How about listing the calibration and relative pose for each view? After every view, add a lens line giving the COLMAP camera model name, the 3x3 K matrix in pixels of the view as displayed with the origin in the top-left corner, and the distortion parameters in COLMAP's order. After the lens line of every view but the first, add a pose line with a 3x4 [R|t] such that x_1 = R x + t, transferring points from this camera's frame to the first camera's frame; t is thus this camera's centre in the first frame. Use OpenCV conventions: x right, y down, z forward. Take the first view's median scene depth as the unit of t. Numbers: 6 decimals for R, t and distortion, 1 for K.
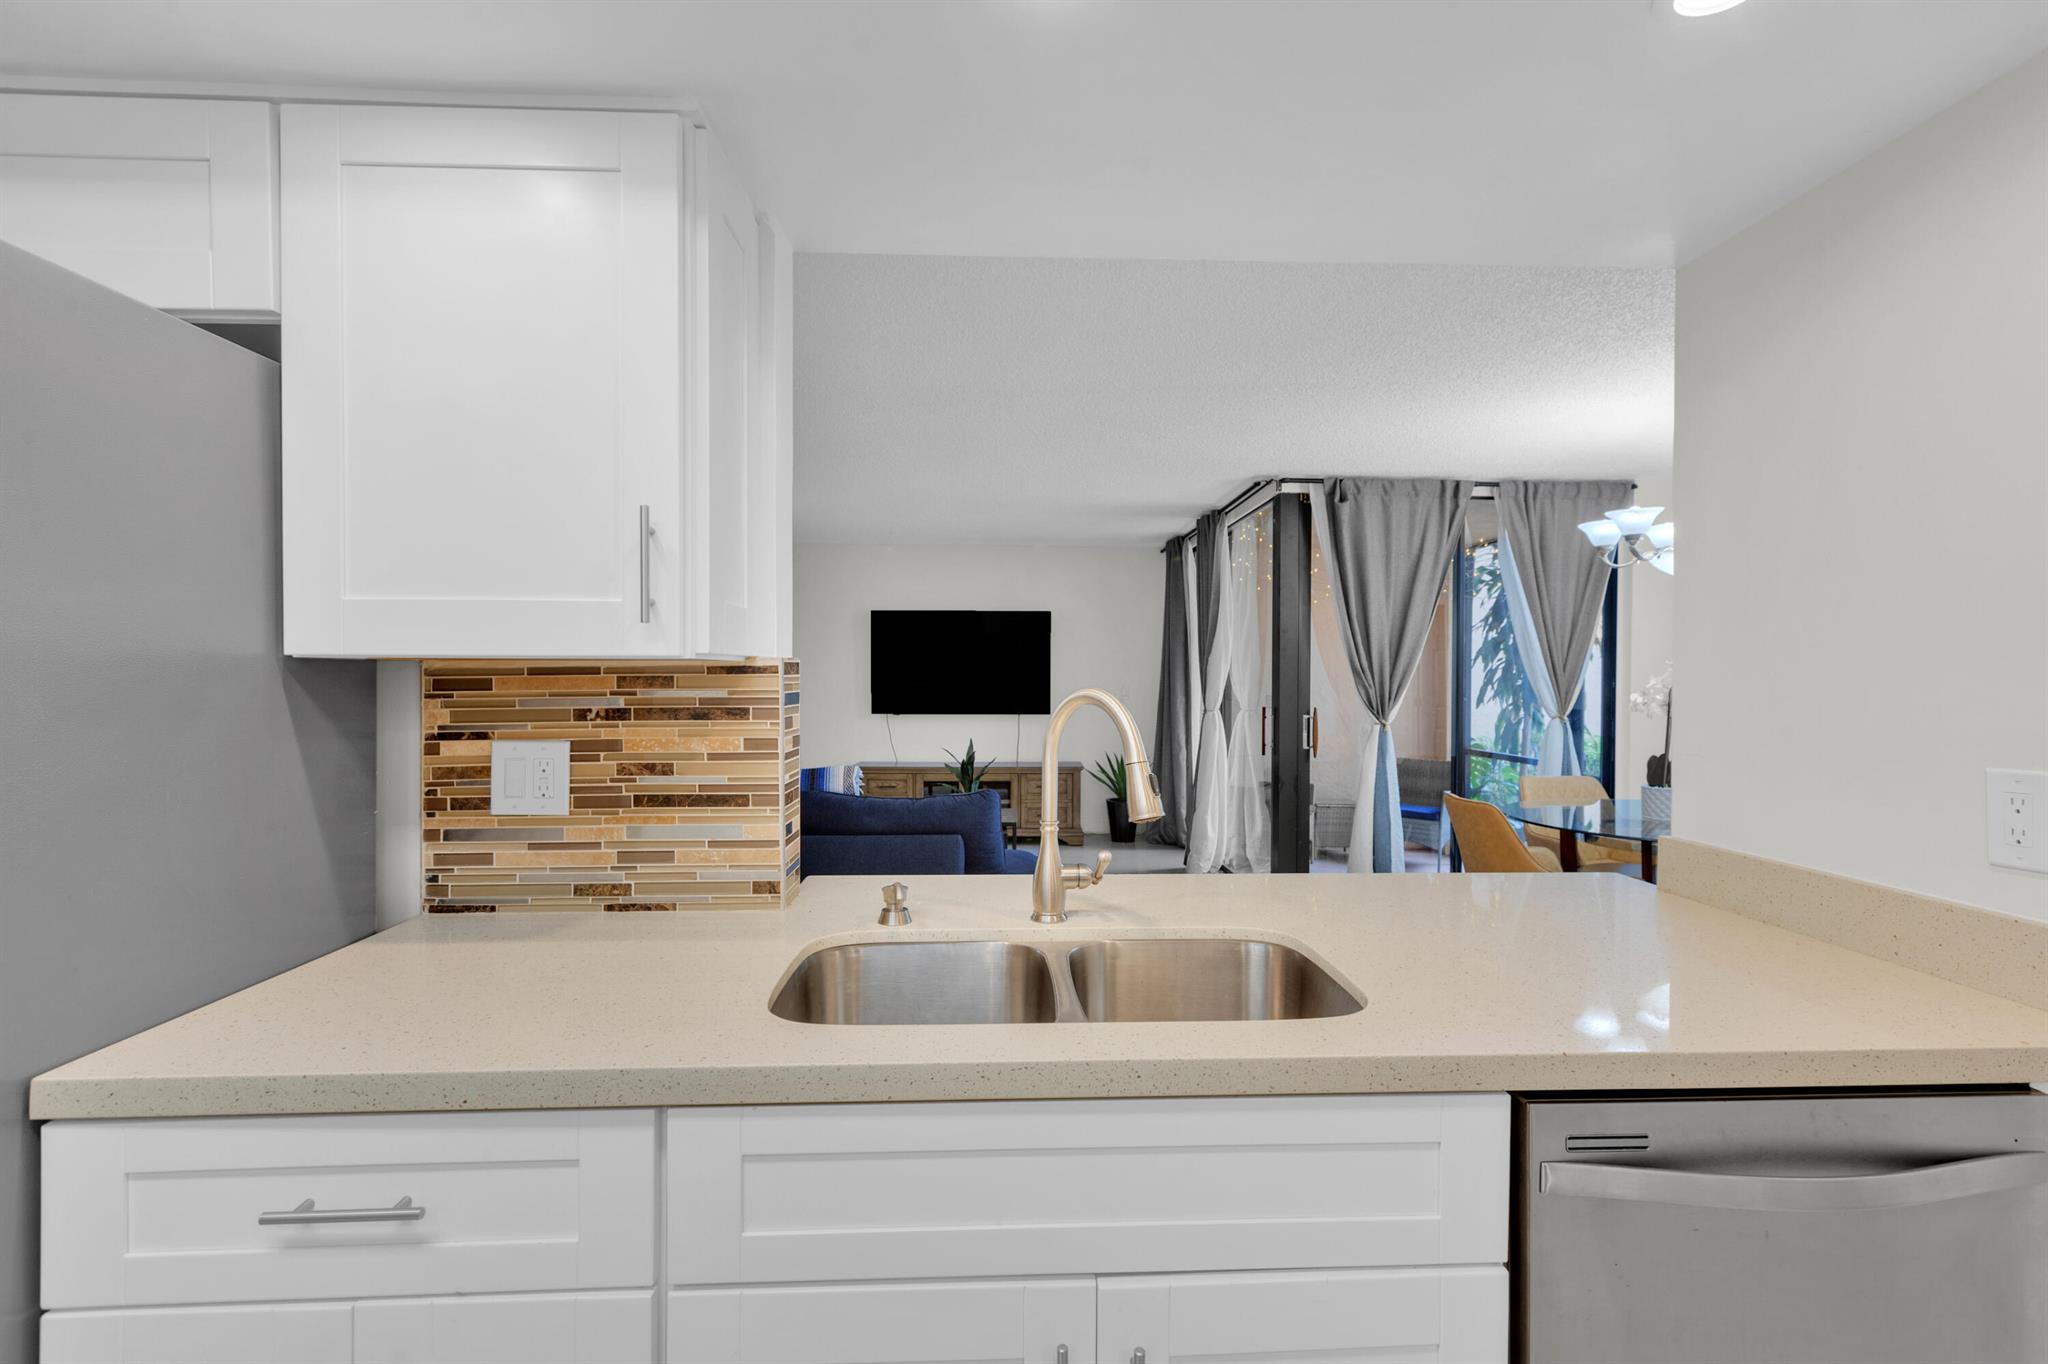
lens RADIAL K [[950.6, 0, 1022.4], [0, 950.6, 693.4], [0, 0, 1]] dist [0.014650, 0.000236]
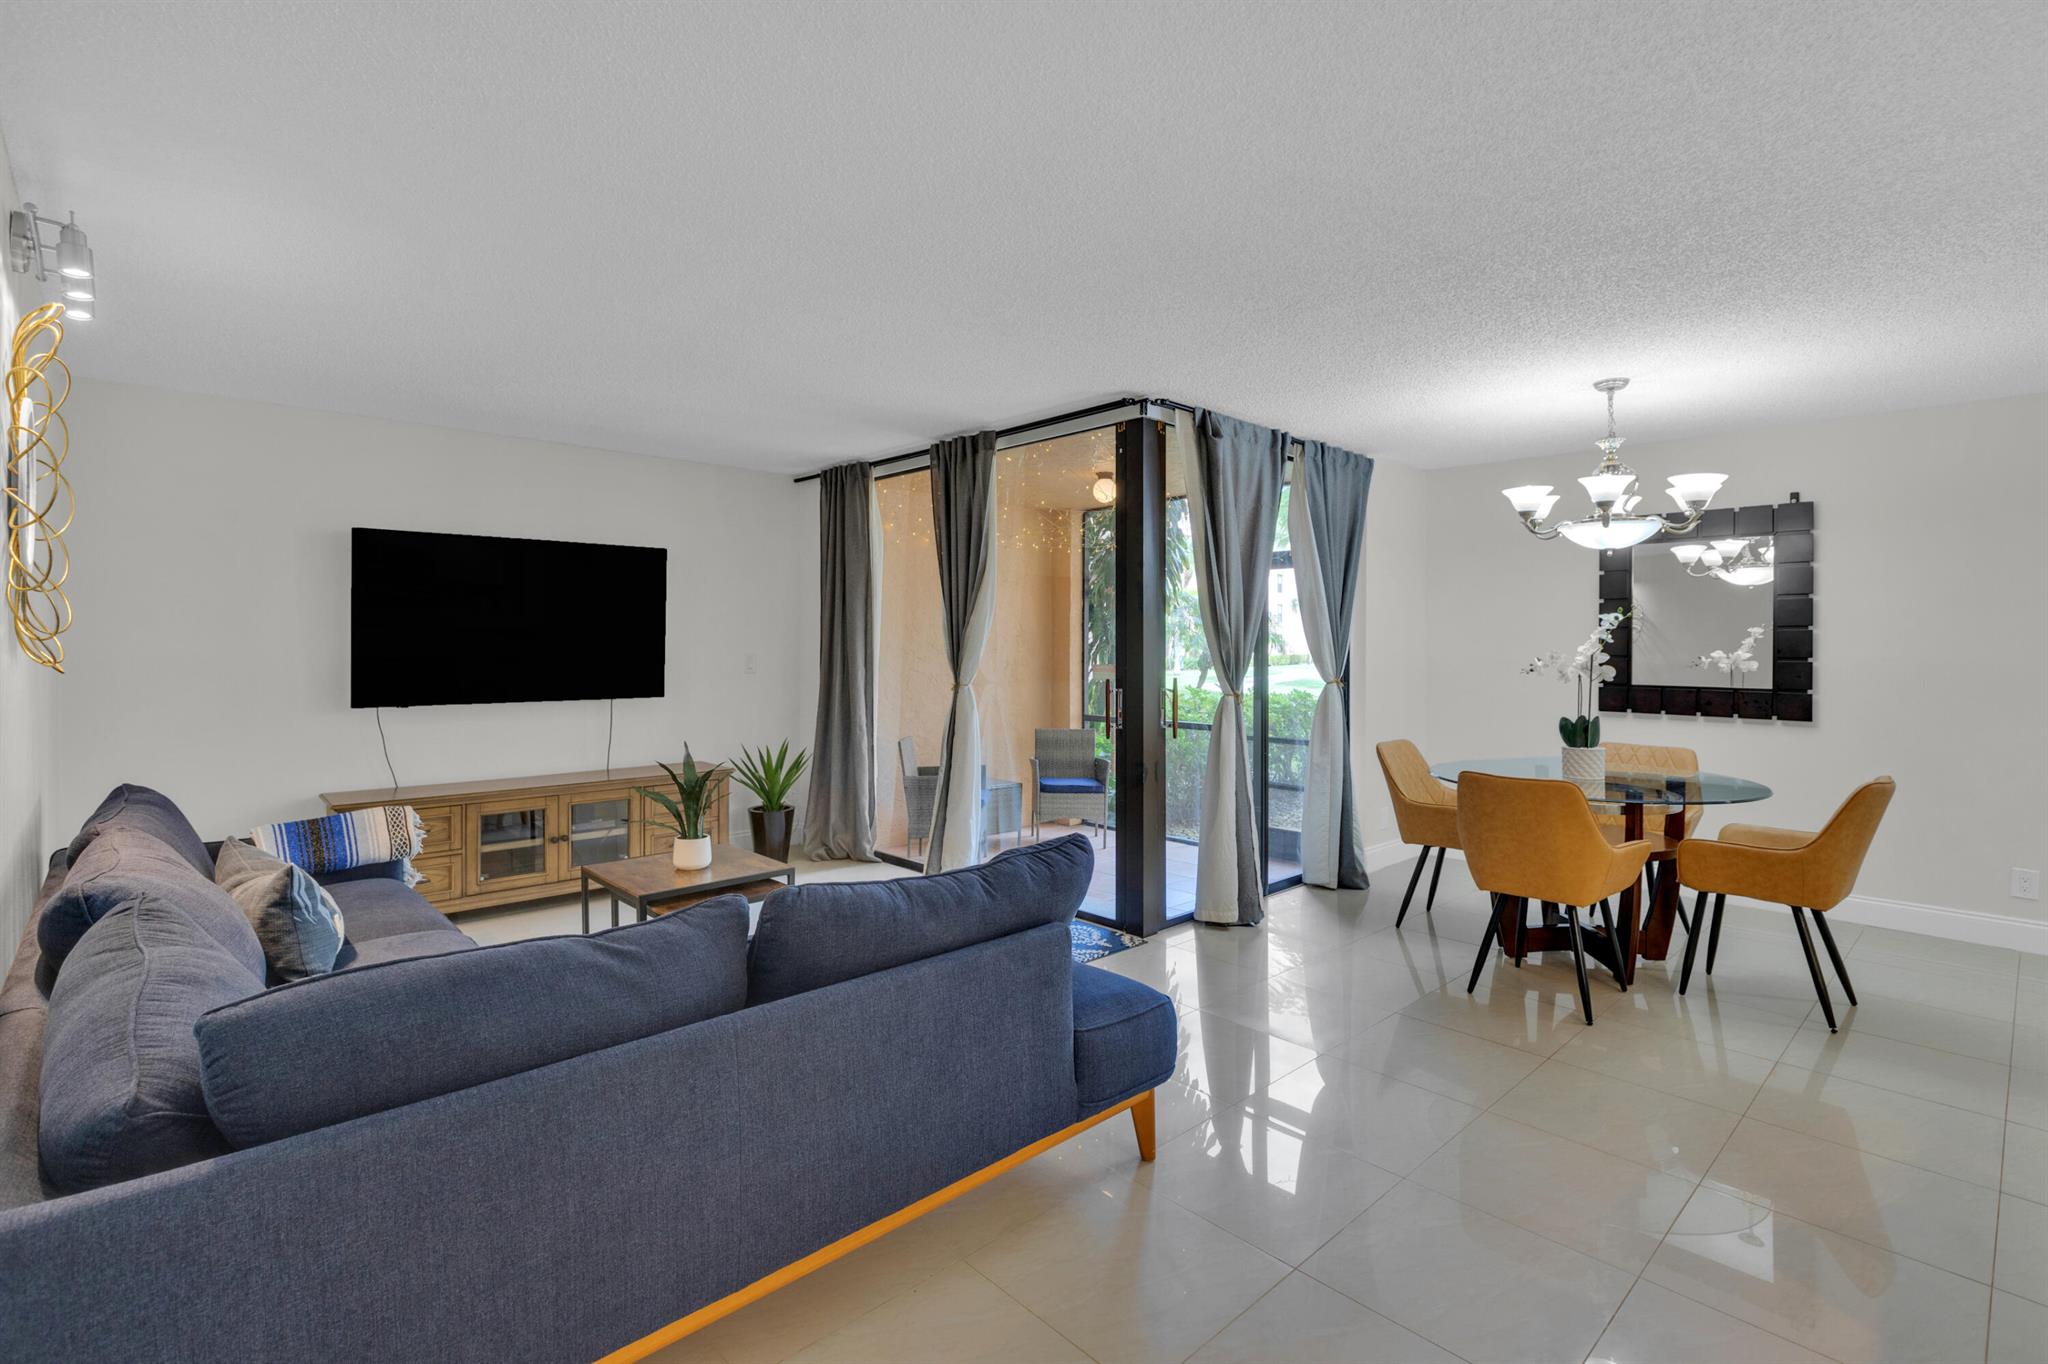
lens RADIAL K [[939.5, 0, 1035.4], [0, 939.5, 649.7], [0, 0, 1]] dist [-0.001592, 0.000064]
pose [[0.755689, -0.005669, 0.654906, -0.226612], [0.011839, 0.999917, -0.005005, -0.005920], [-0.654824, 0.011535, 0.755694, 0.317125]]
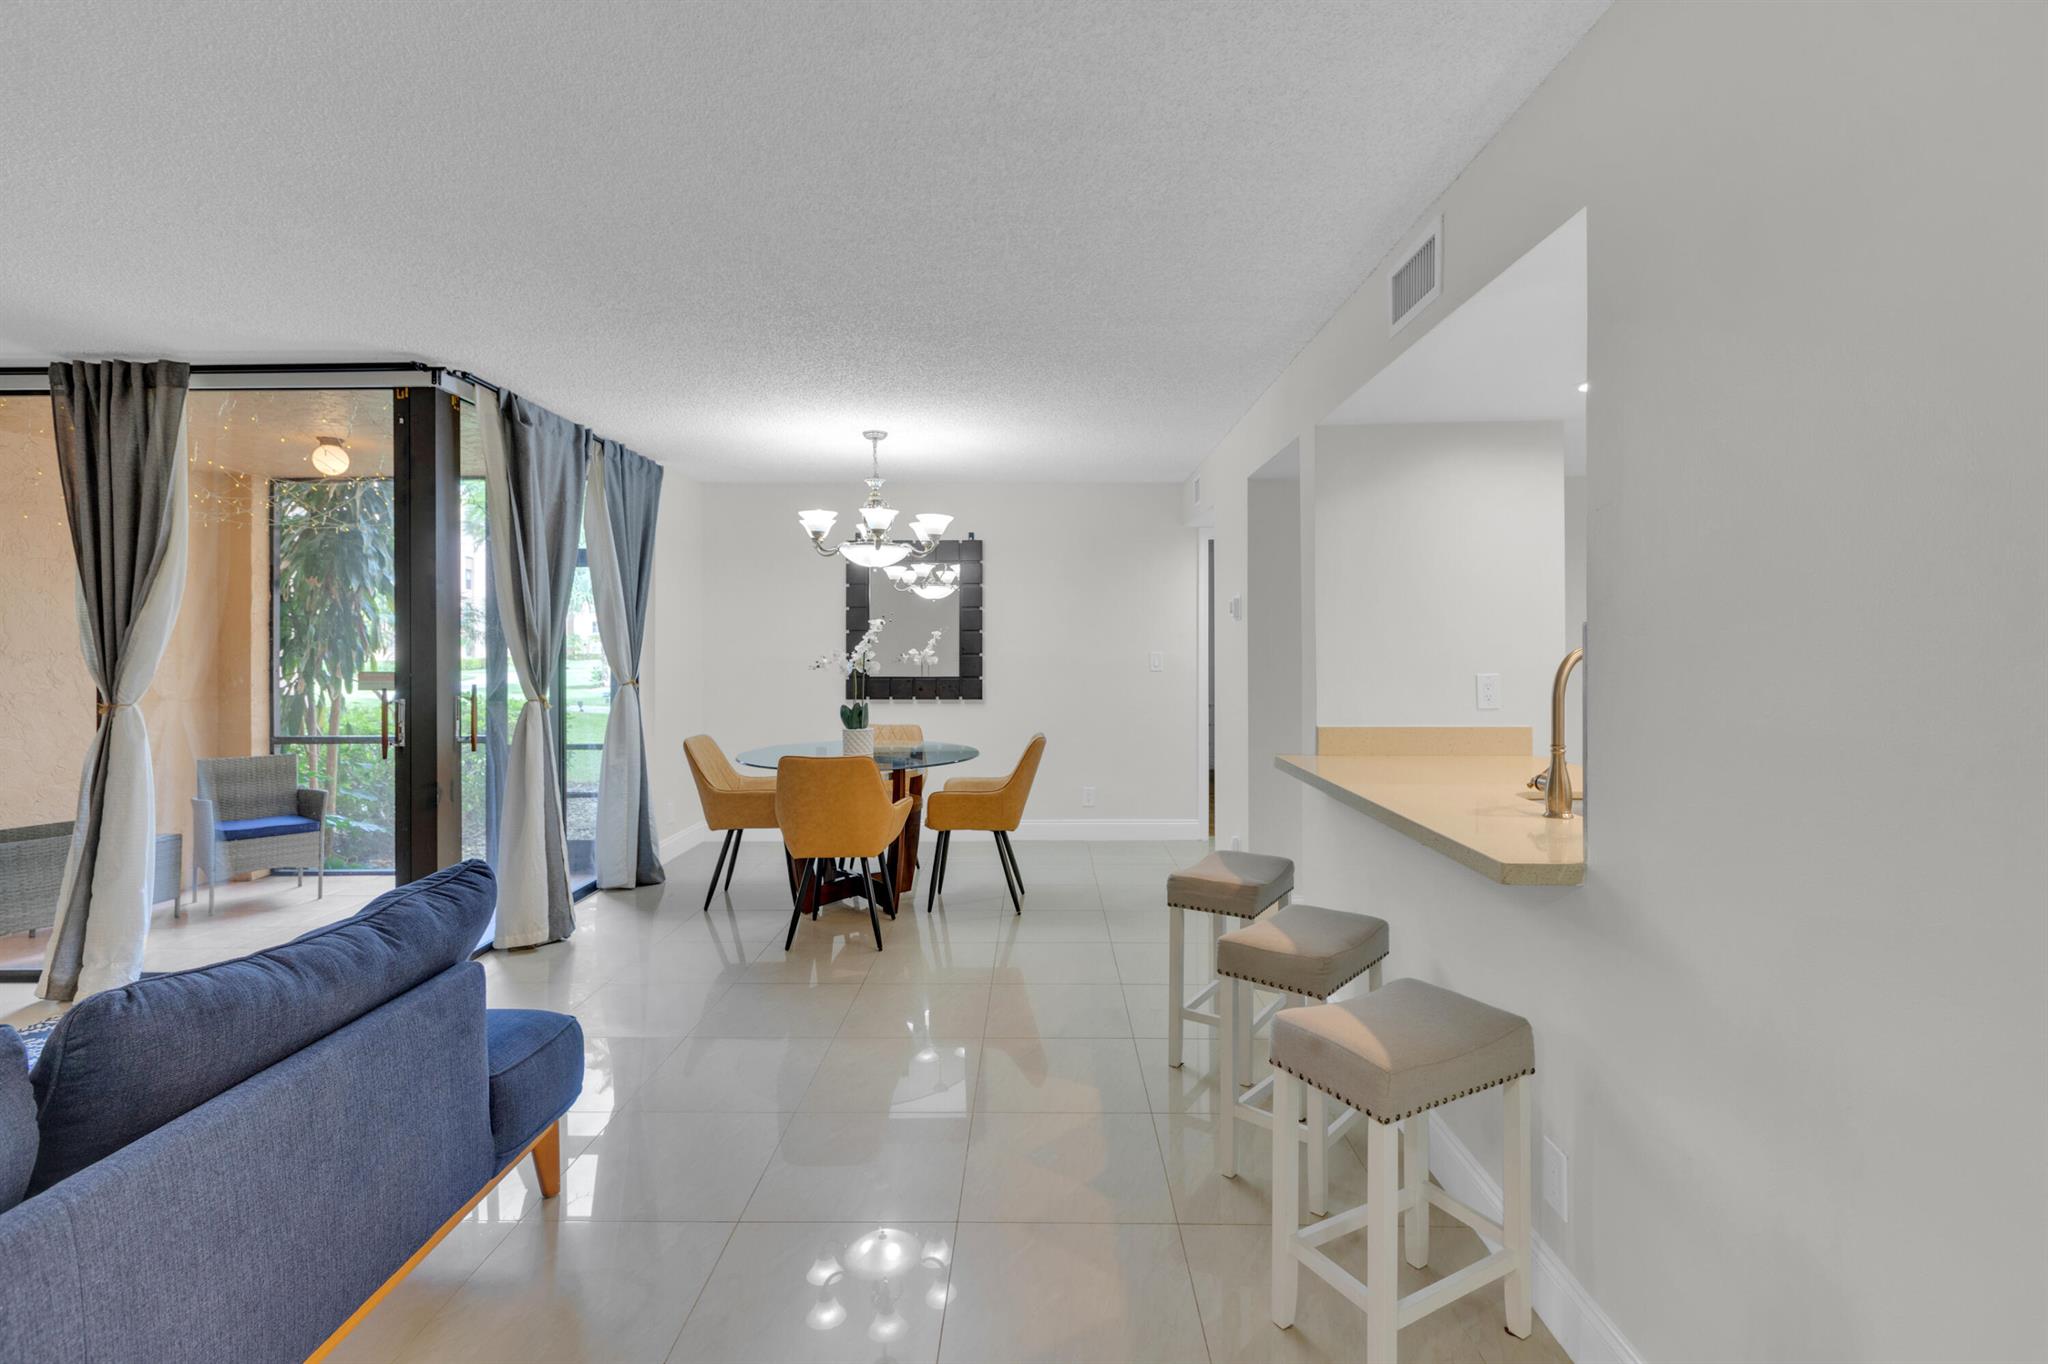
lens RADIAL K [[922.7, 0, 1024.0], [0, 922.7, 648.6], [0, 0, 1]] dist [-0.000689, -0.000456]
pose [[0.055730, -0.007871, 0.998415, -0.274810], [0.022127, 0.999733, 0.006646, -0.006691], [-0.998201, 0.021722, 0.055889, 0.366163]]
